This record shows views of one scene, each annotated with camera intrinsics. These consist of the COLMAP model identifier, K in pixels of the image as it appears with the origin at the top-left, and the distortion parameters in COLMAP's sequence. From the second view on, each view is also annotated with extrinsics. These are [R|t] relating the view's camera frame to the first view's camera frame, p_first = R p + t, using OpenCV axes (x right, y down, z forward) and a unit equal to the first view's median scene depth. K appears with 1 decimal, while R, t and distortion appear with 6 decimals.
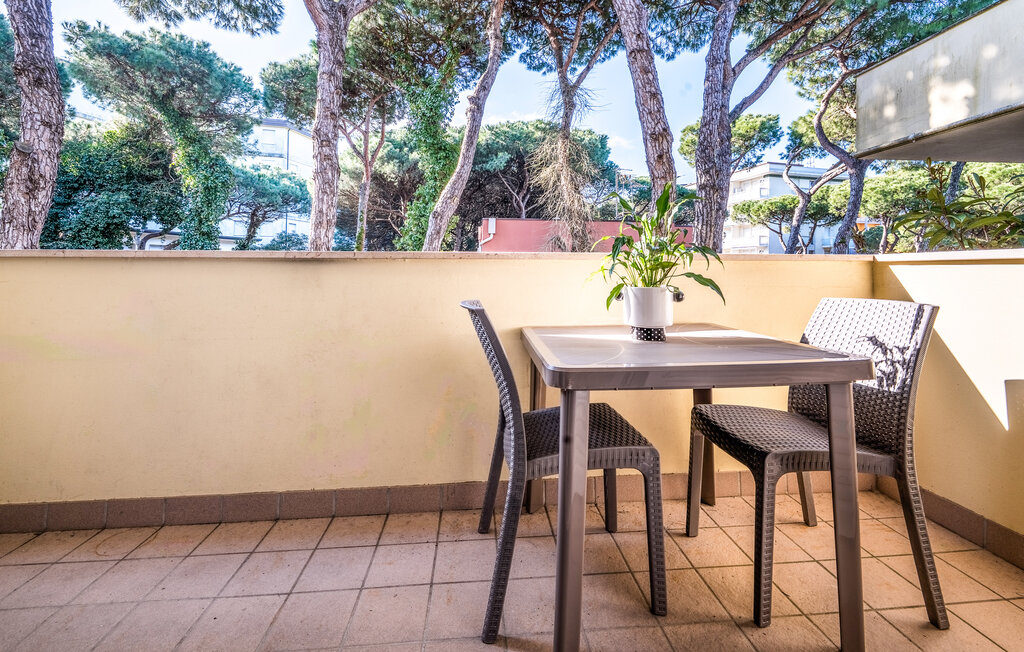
lens RADIAL K [[433.0, 0, 509.4], [0, 433.0, 265.0], [0, 0, 1]] dist [0.001079, 0.000290]
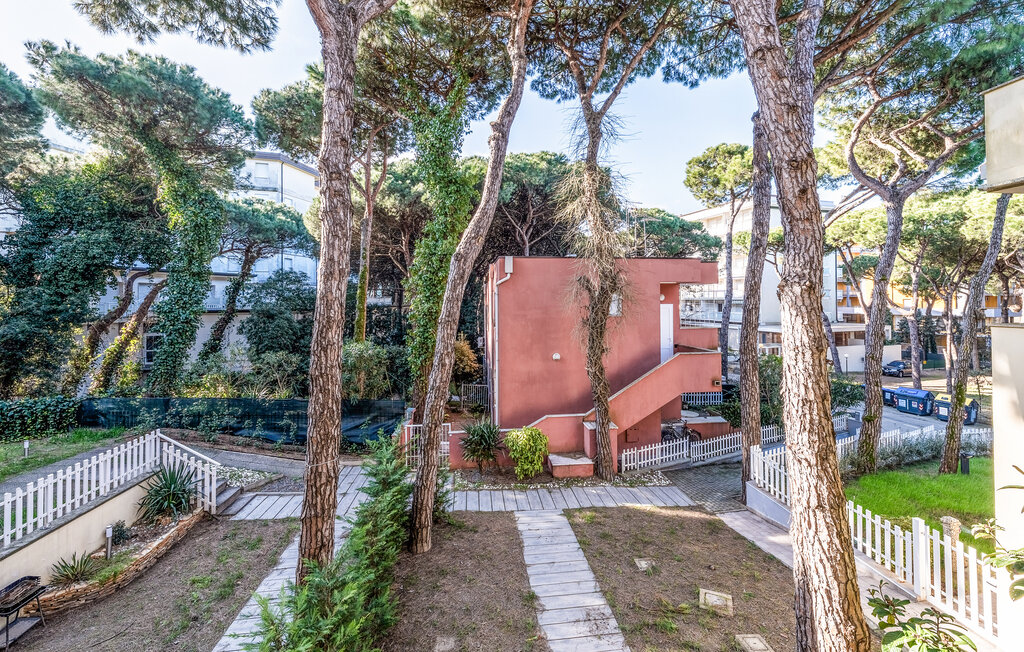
lens RADIAL K [[413.9, 0, 514.3], [0, 413.9, 299.8], [0, 0, 1]] dist [-0.000072, -0.000180]
pose [[0.999261, -0.013885, 0.035832, -0.051584], [0.013331, 0.999789, 0.015646, -0.023724], [-0.036042, -0.015157, 0.999235, 0.088617]]
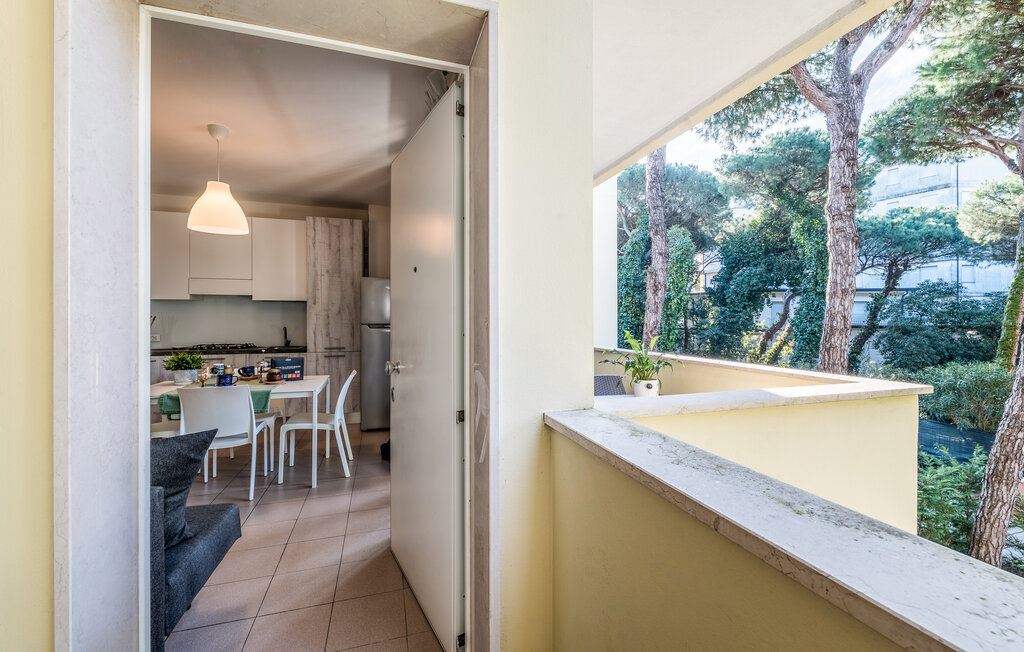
lens RADIAL K [[413.9, 0, 514.3], [0, 413.9, 299.8], [0, 0, 1]] dist [-0.000072, -0.000180]
pose [[0.223976, -0.051668, -0.973224, 0.162322], [0.017405, 0.998647, -0.049012, -0.018975], [0.974439, -0.005962, 0.224572, 0.001471]]
